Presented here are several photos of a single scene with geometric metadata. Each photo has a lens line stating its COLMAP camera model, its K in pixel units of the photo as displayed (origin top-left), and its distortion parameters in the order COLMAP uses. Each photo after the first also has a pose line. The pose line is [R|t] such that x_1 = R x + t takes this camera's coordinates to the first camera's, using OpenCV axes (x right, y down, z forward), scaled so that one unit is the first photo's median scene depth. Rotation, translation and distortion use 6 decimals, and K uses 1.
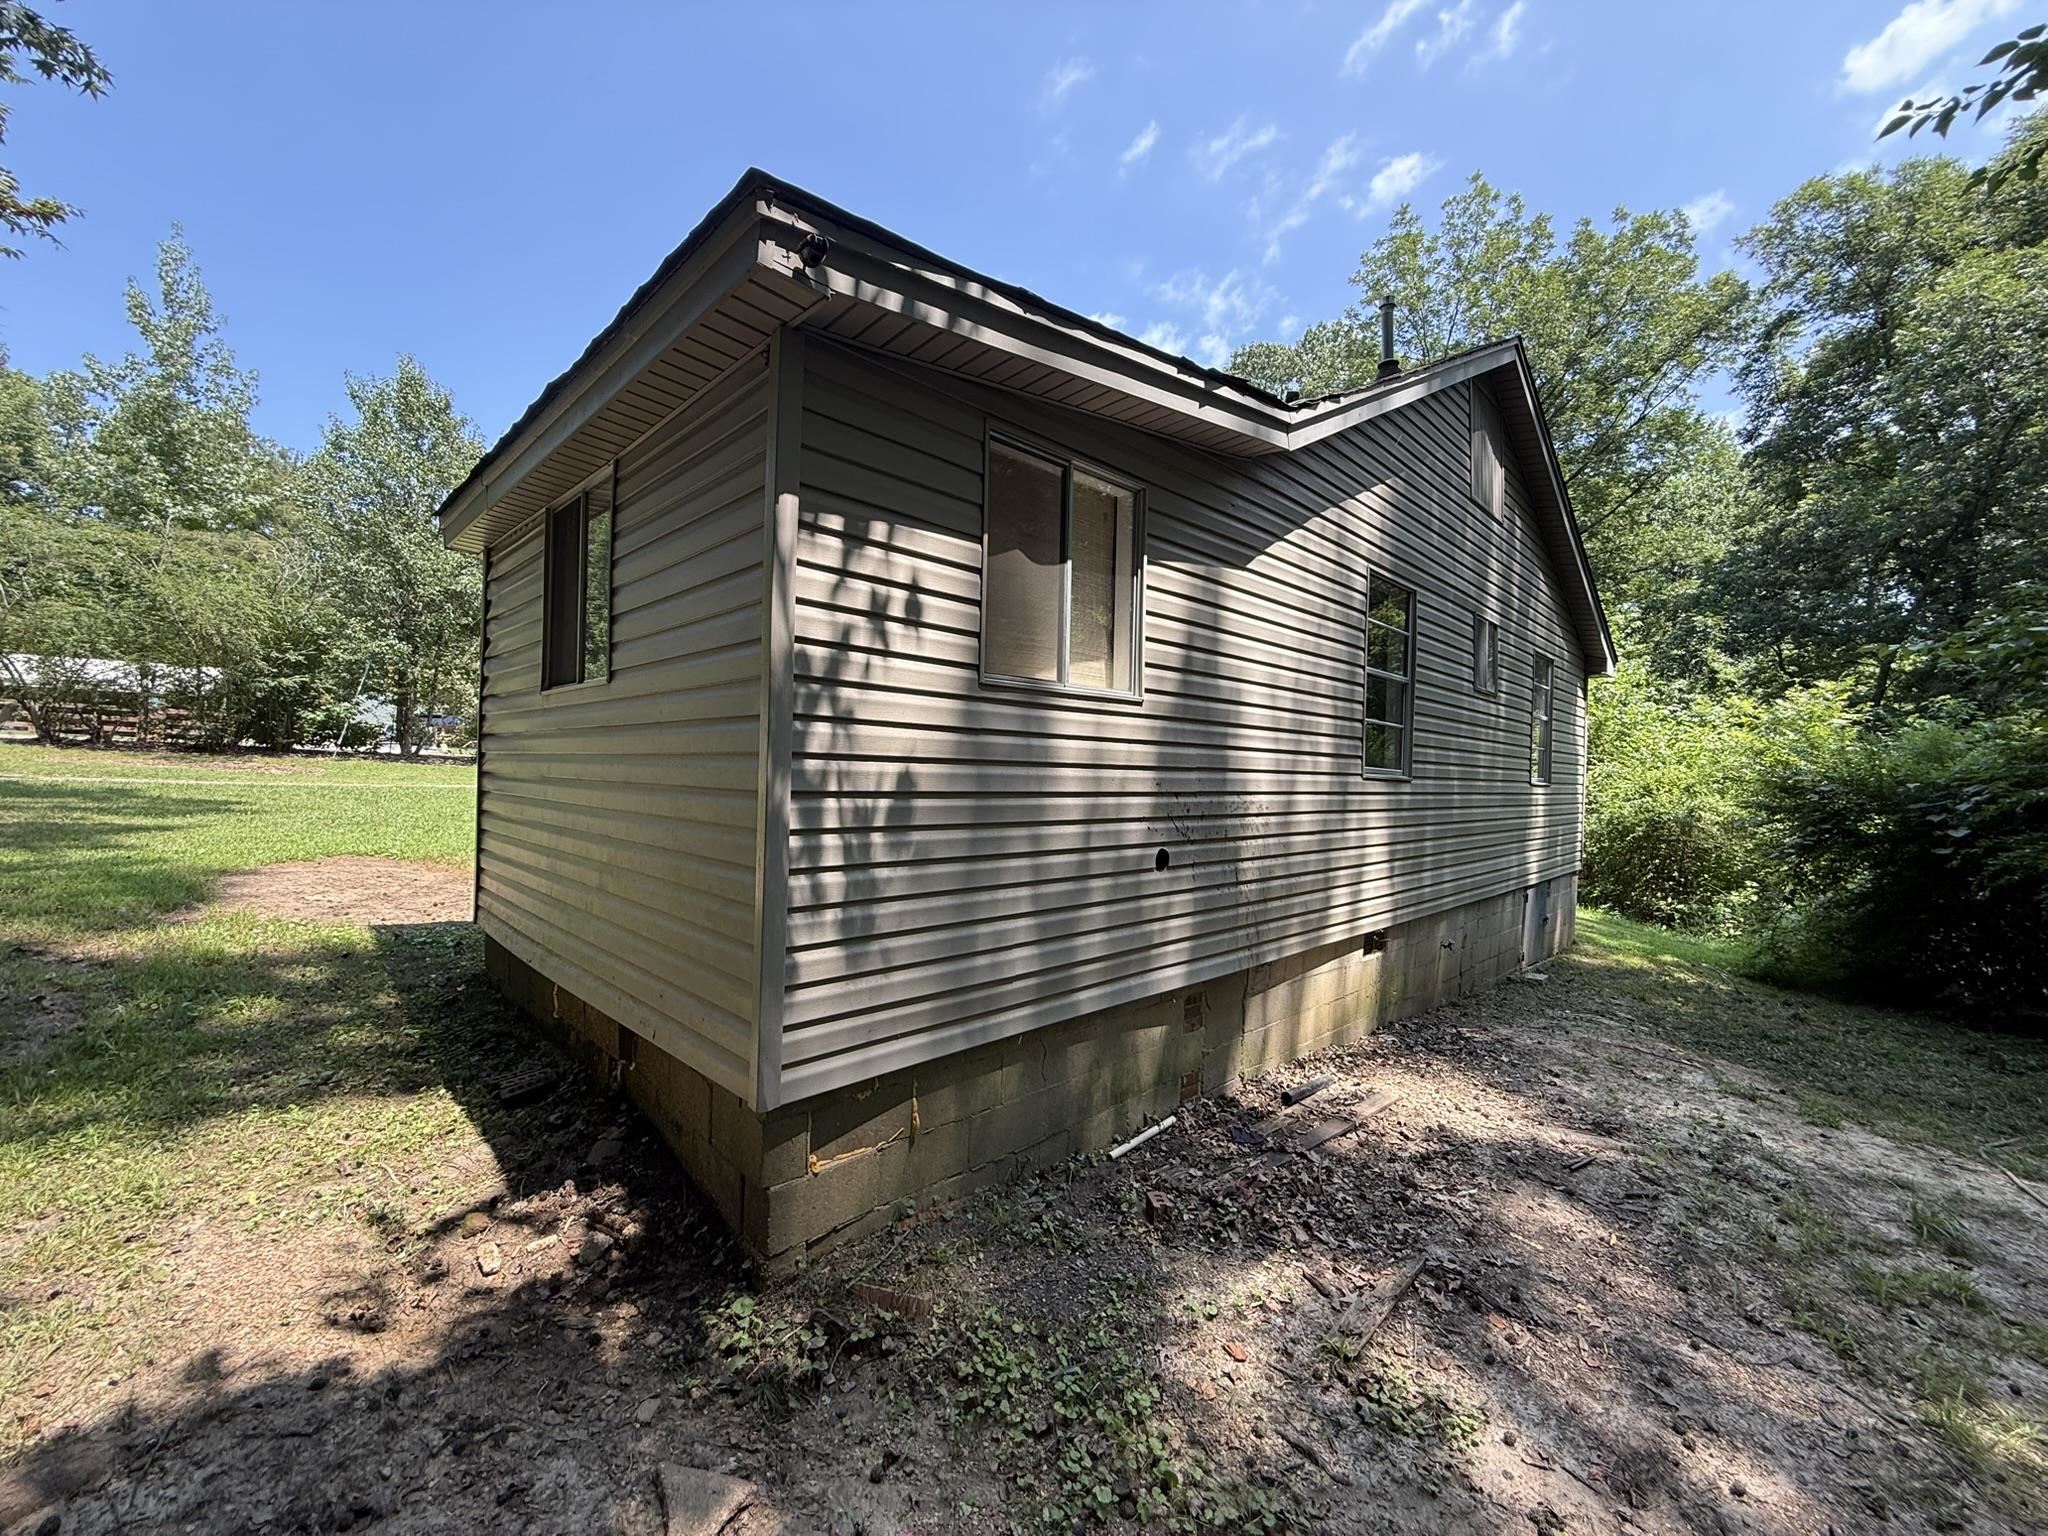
lens RADIAL K [[815.0, 0, 1015.8], [0, 815.0, 765.8], [0, 0, 1]] dist [-0.001093, -0.000005]
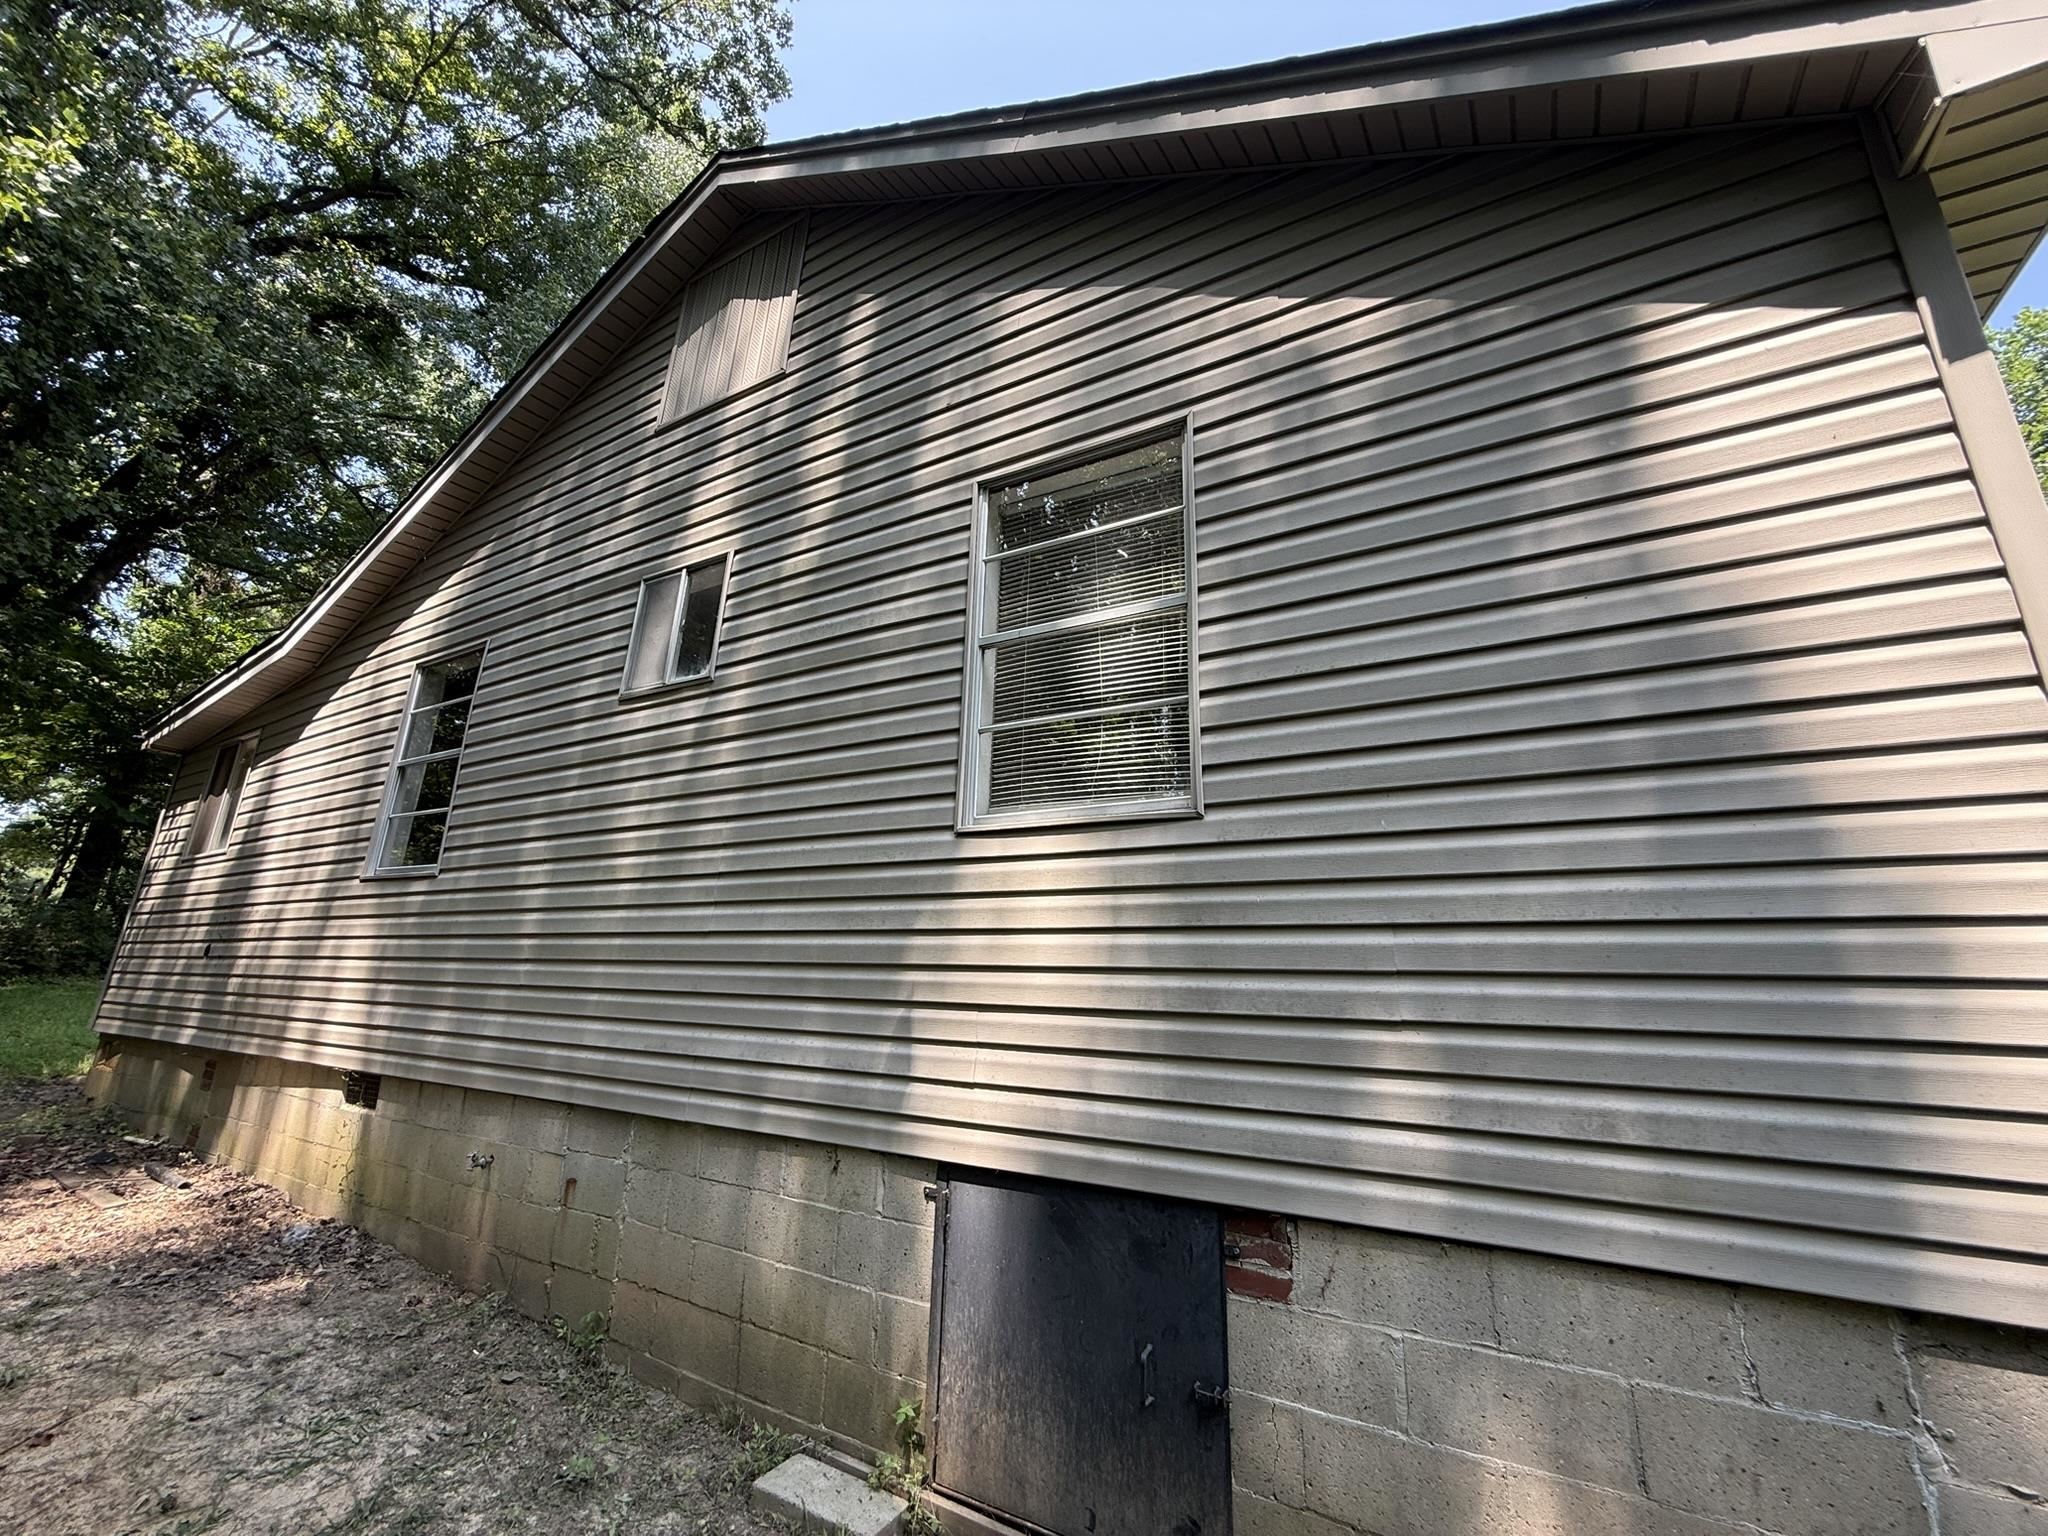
lens RADIAL K [[815.0, 0, 1015.8], [0, 815.0, 765.8], [0, 0, 1]] dist [-0.001093, -0.000005]
pose [[0.275455, -0.272737, -0.921813, 1.467198], [-0.016208, 0.957455, -0.288126, 0.139222], [0.961177, 0.094306, 0.259315, 1.426215]]
